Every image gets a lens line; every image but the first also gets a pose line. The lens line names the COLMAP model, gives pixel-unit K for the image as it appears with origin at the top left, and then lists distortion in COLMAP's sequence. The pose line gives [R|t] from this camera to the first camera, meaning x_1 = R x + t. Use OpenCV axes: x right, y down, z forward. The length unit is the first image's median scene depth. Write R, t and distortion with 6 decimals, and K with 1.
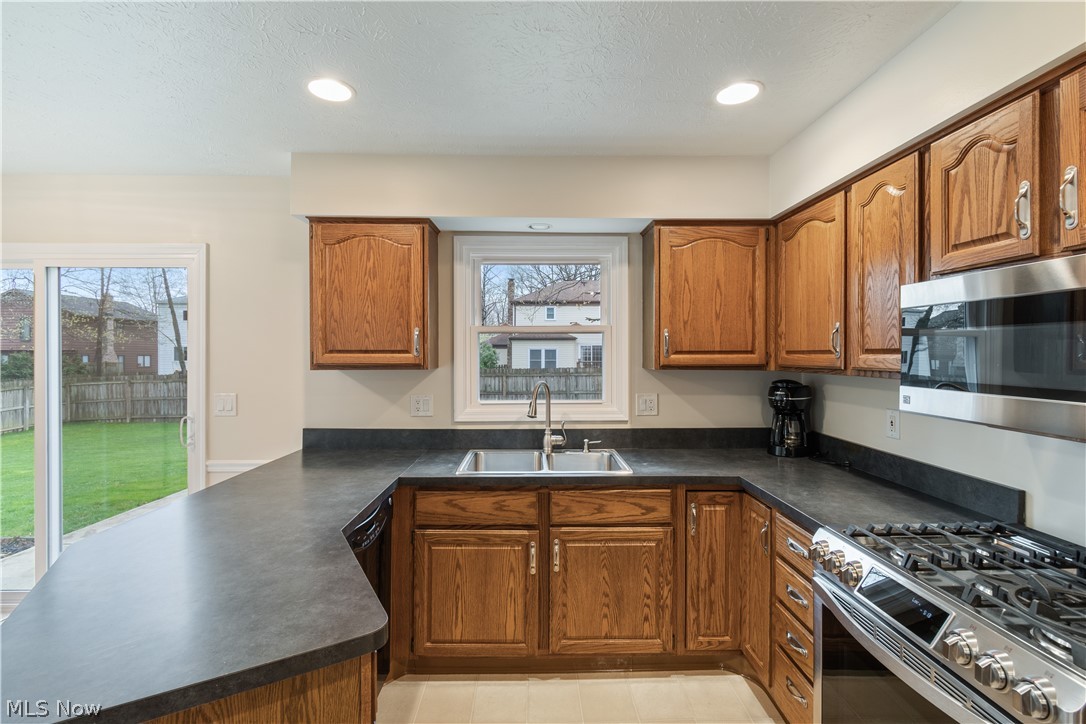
lens RADIAL K [[499.5, 0, 539.4], [0, 499.5, 356.5], [0, 0, 1]] dist [0.001654, -0.000001]
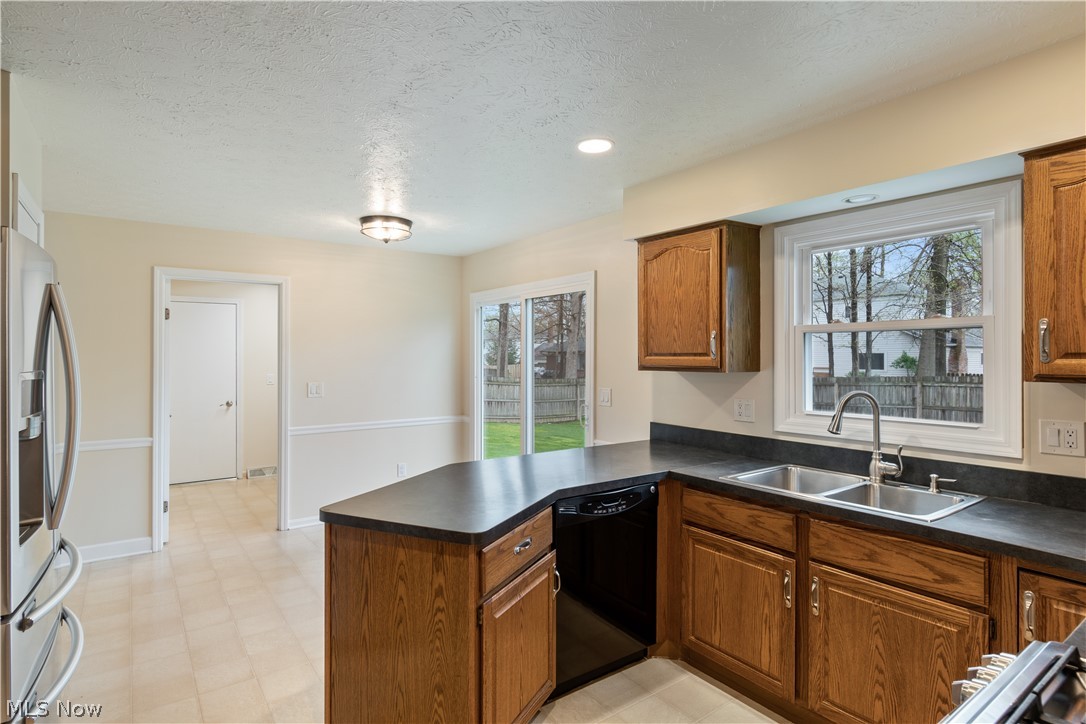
lens RADIAL K [[558.6, 0, 534.8], [0, 558.6, 354.9], [0, 0, 1]] dist [-0.002568, -0.000510]
pose [[0.569390, -0.000864, -0.822067, 0.476302], [-0.006289, 0.999966, -0.005406, -0.000366], [0.822044, 0.008248, 0.569365, 0.062986]]
